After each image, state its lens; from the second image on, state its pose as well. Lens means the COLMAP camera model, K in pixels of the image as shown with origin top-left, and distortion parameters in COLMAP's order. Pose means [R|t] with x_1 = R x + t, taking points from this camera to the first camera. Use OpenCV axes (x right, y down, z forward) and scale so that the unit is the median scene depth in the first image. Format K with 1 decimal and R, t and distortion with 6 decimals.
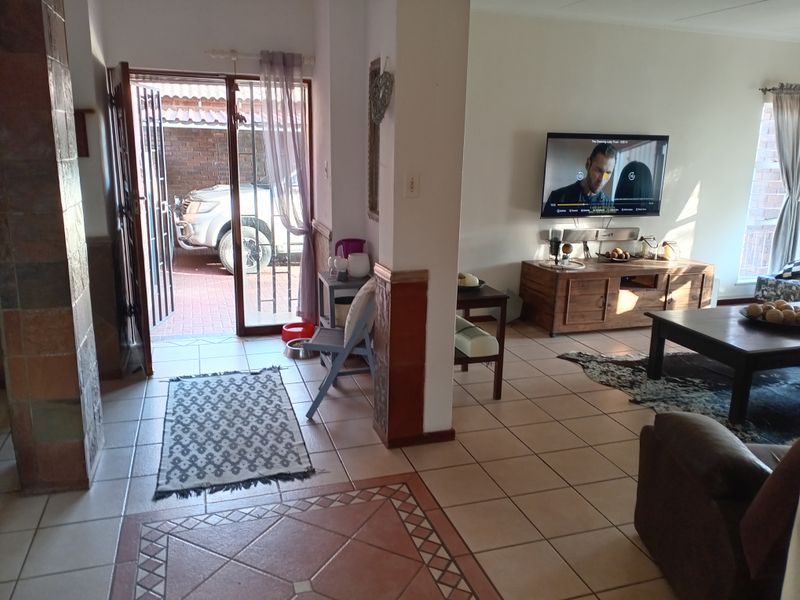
lens RADIAL K [[632.5, 0, 400.0], [0, 632.5, 300.0], [0, 0, 1]] dist [-0.001431, 0.002178]
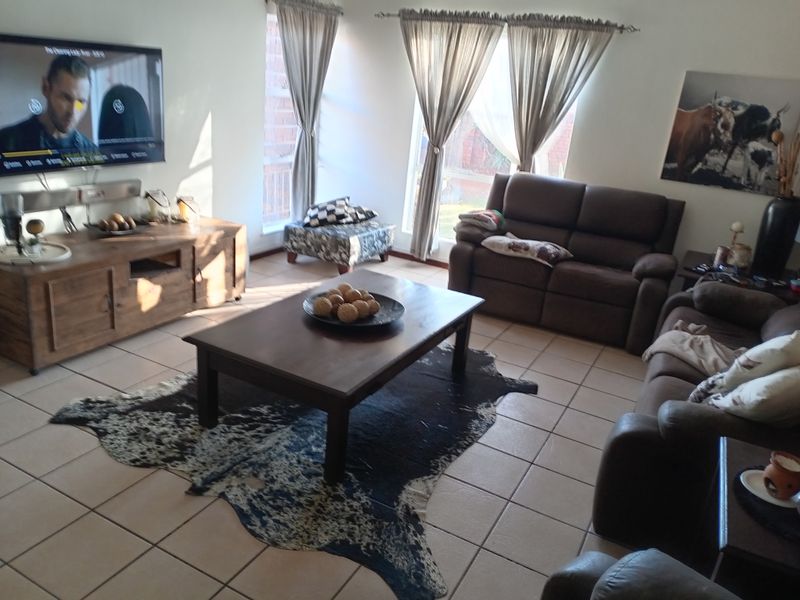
lens RADIAL K [[627.4, 0, 390.4], [0, 627.4, 295.0], [0, 0, 1]] dist [0.074101, -0.097073]
pose [[0.728948, -0.185580, 0.658935, 0.090697], [0.091252, 0.980305, 0.175143, -0.090740], [-0.678460, -0.067541, 0.731526, 0.286077]]
